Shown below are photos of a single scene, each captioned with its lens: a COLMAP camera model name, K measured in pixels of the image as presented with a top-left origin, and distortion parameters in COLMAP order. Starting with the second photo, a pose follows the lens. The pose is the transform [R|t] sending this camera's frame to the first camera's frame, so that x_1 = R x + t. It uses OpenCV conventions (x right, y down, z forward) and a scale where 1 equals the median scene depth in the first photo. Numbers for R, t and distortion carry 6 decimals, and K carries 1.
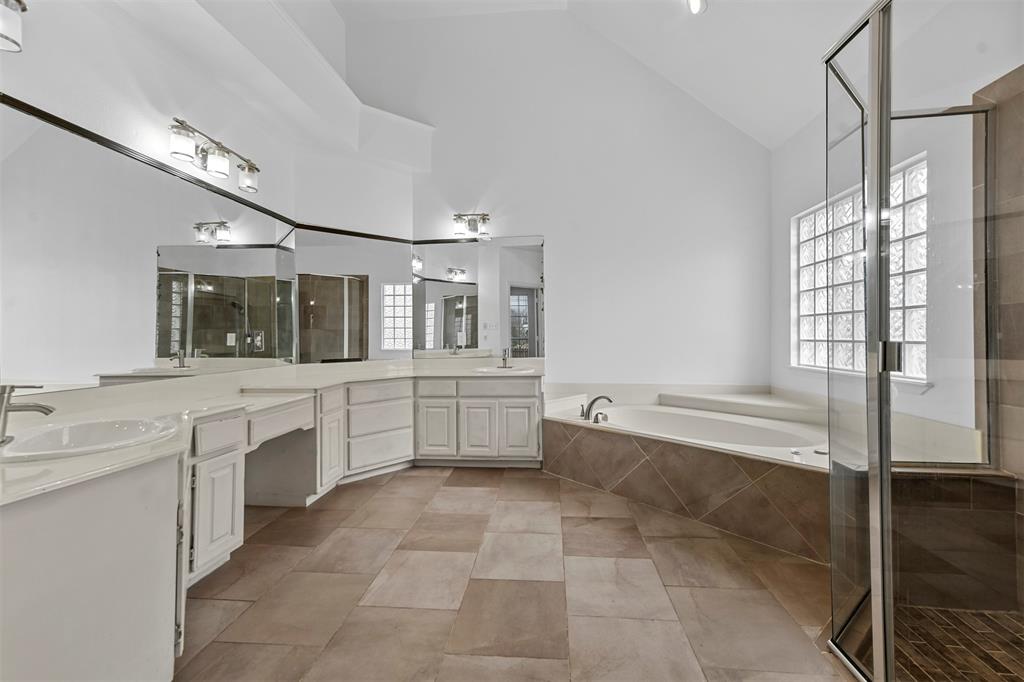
lens RADIAL K [[405.0, 0, 518.5], [0, 405.0, 331.3], [0, 0, 1]] dist [0.015699, -0.001282]
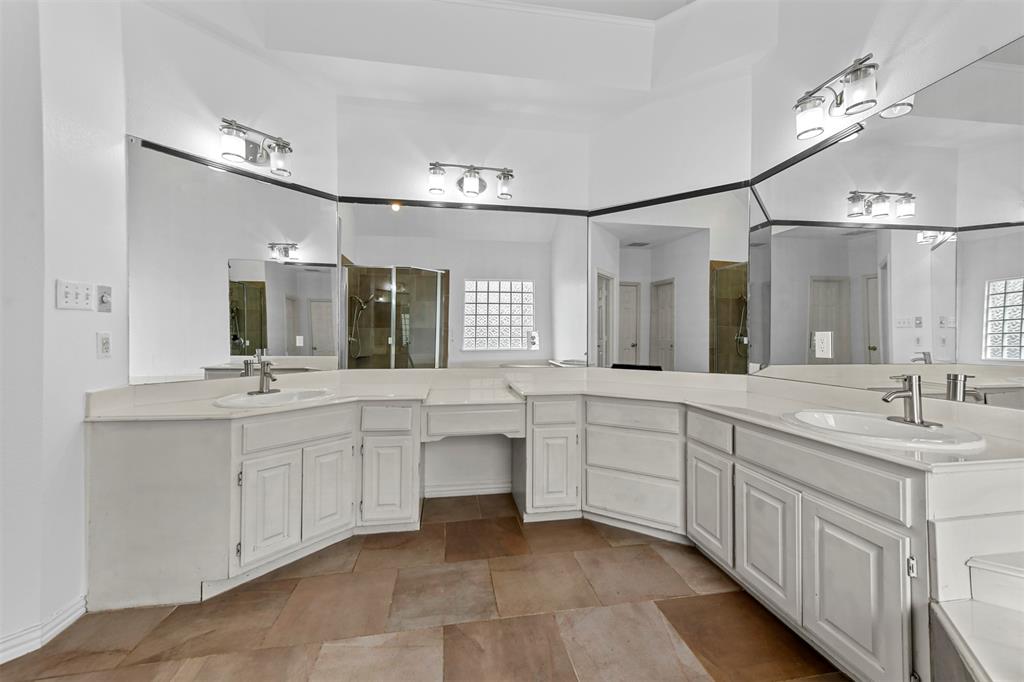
lens RADIAL K [[405.0, 0, 516.0], [0, 405.0, 333.0], [0, 0, 1]] dist [0.015699, -0.001282]
pose [[0.252897, 0.003476, -0.967487, 0.353419], [0.003516, 0.999984, 0.004512, -0.000248], [0.967487, -0.004542, 0.252880, 0.741399]]
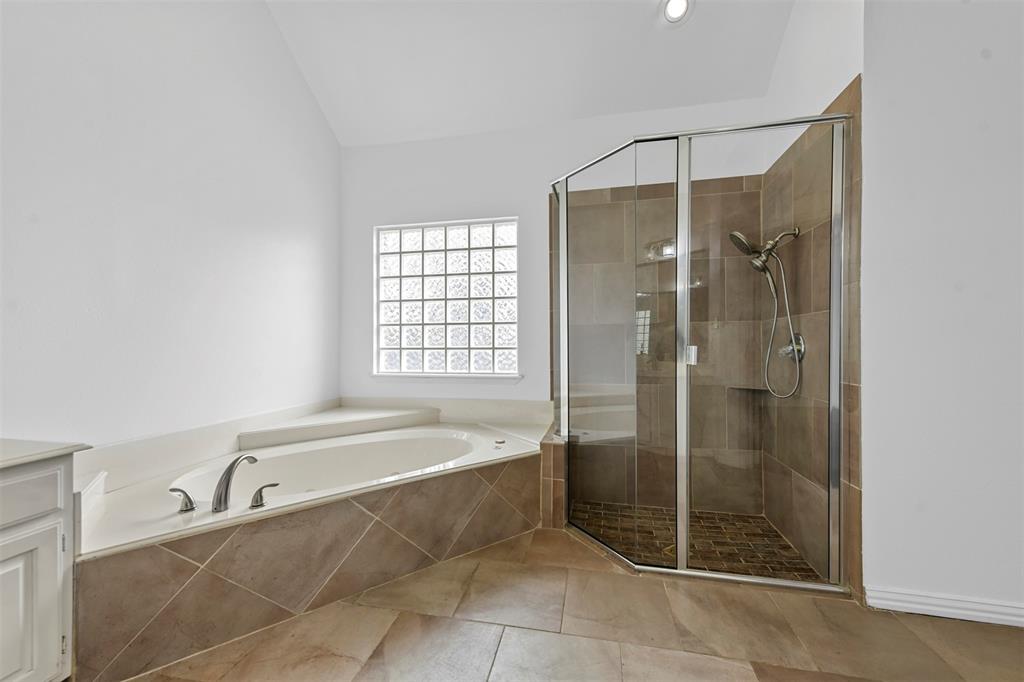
lens RADIAL K [[405.0, 0, 507.9], [0, 405.0, 344.3], [0, 0, 1]] dist [0.015699, -0.001282]
pose [[0.120351, -0.002266, 0.992729, -0.338283], [-0.002755, 0.999993, 0.002617, 0.009286], [-0.992728, -0.003050, 0.120344, 0.673136]]
